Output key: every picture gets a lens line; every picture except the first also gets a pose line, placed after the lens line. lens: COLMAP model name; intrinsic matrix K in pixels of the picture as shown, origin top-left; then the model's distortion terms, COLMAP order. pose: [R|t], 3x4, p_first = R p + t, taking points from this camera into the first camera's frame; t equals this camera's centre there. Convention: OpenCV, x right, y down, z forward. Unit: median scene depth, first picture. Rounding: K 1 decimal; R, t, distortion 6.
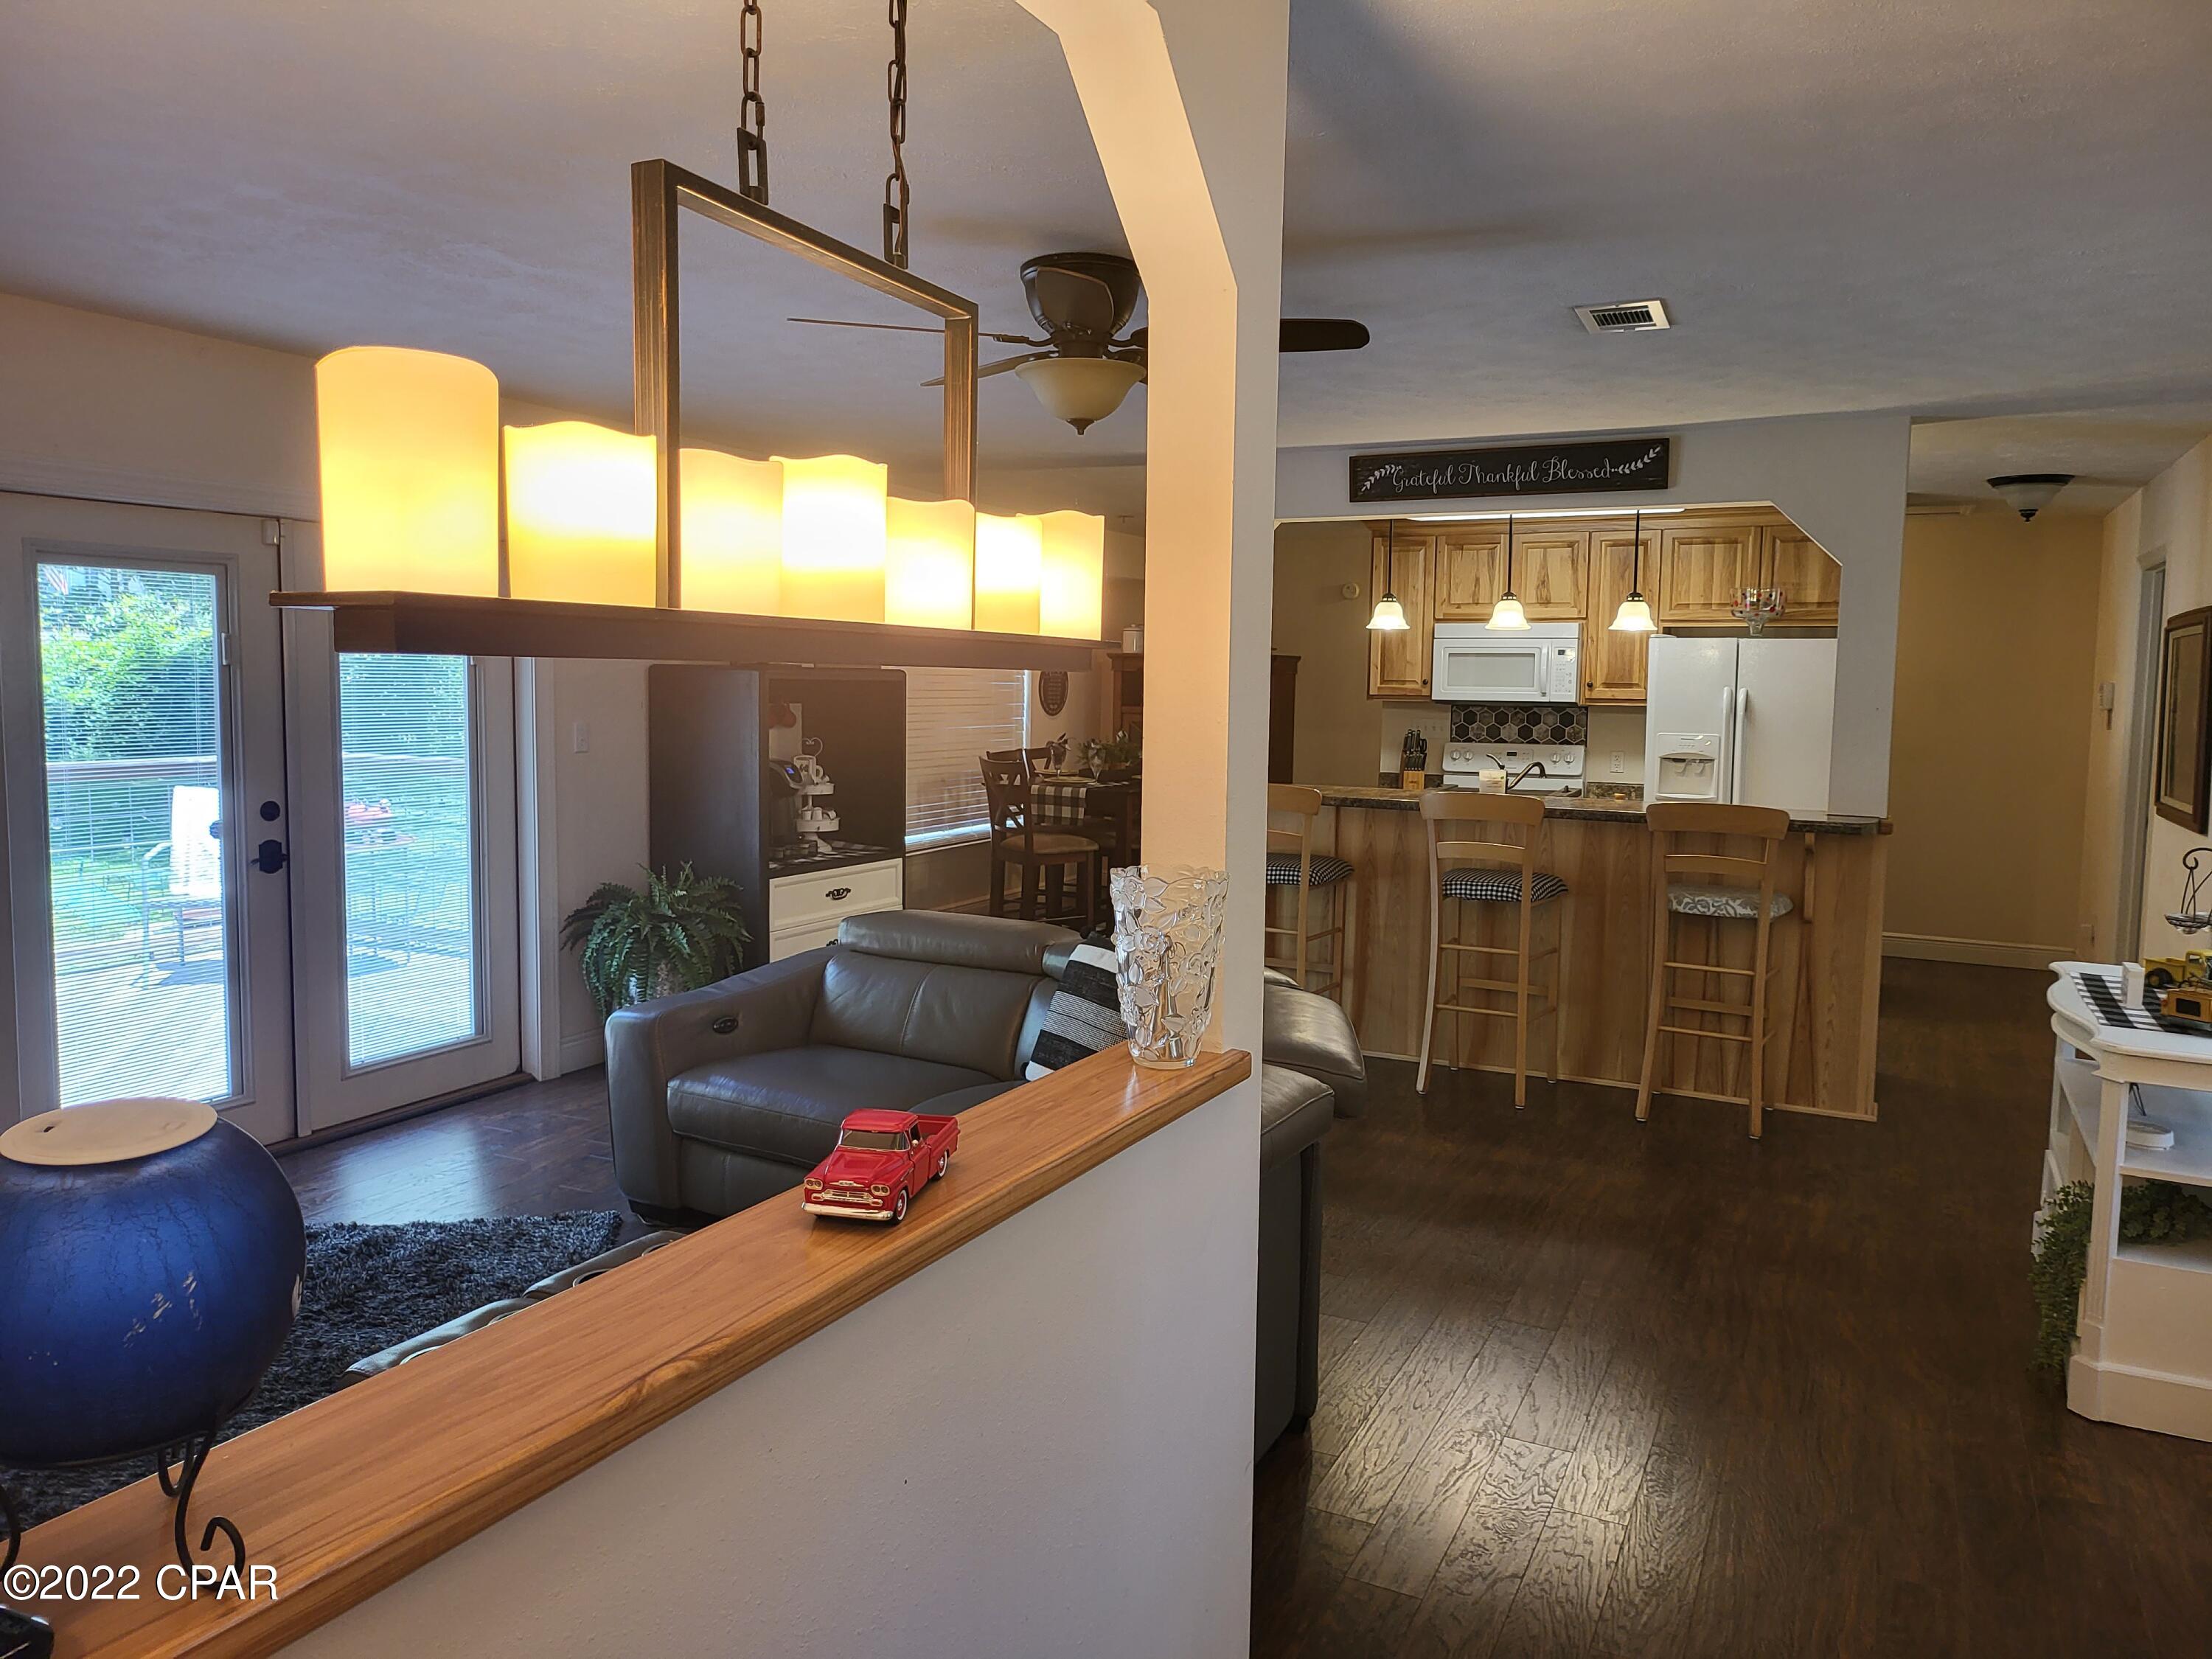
lens RADIAL K [[1556.7, 0, 1106.2], [0, 1556.7, 819.3], [0, 0, 1]] dist [-0.005401, -0.016108]
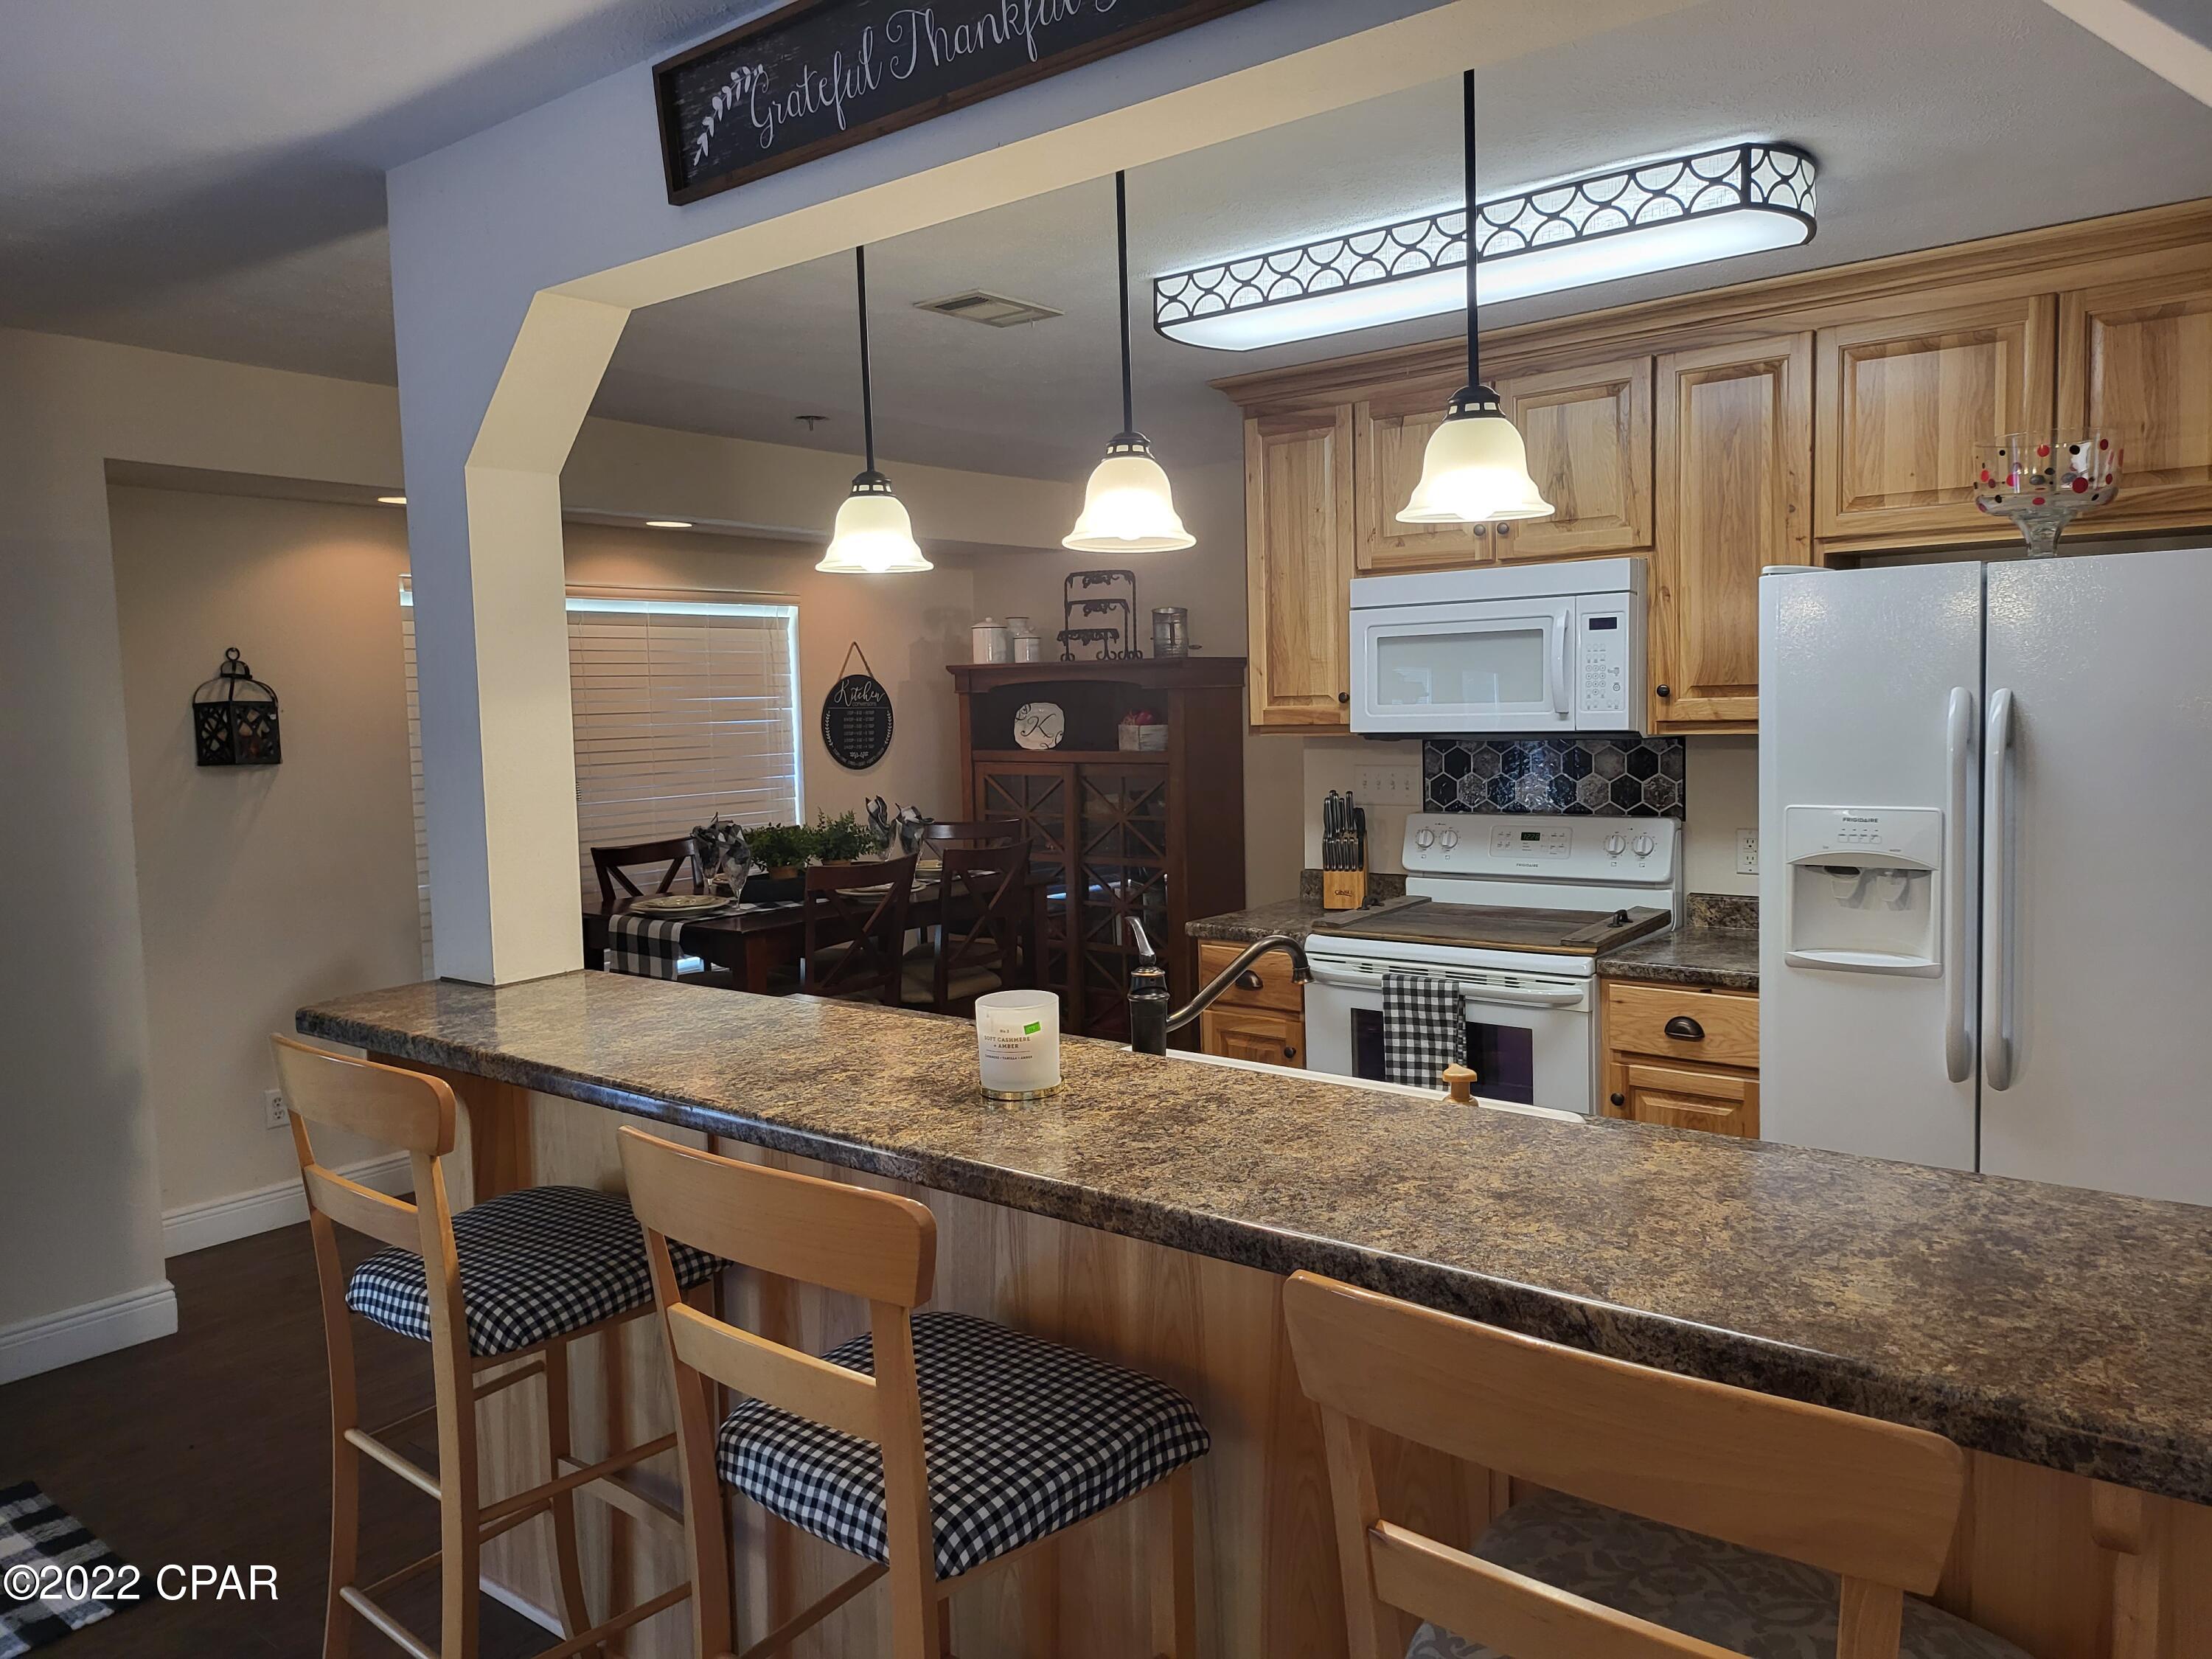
lens RADIAL K [[1556.7, 0, 1103.1], [0, 1556.7, 830.6], [0, 0, 1]] dist [-0.005401, -0.016108]
pose [[0.978710, -0.021450, -0.204123, 0.237442], [0.020615, 0.999768, -0.006216, -0.045289], [0.204209, 0.001876, 0.978925, 0.508912]]
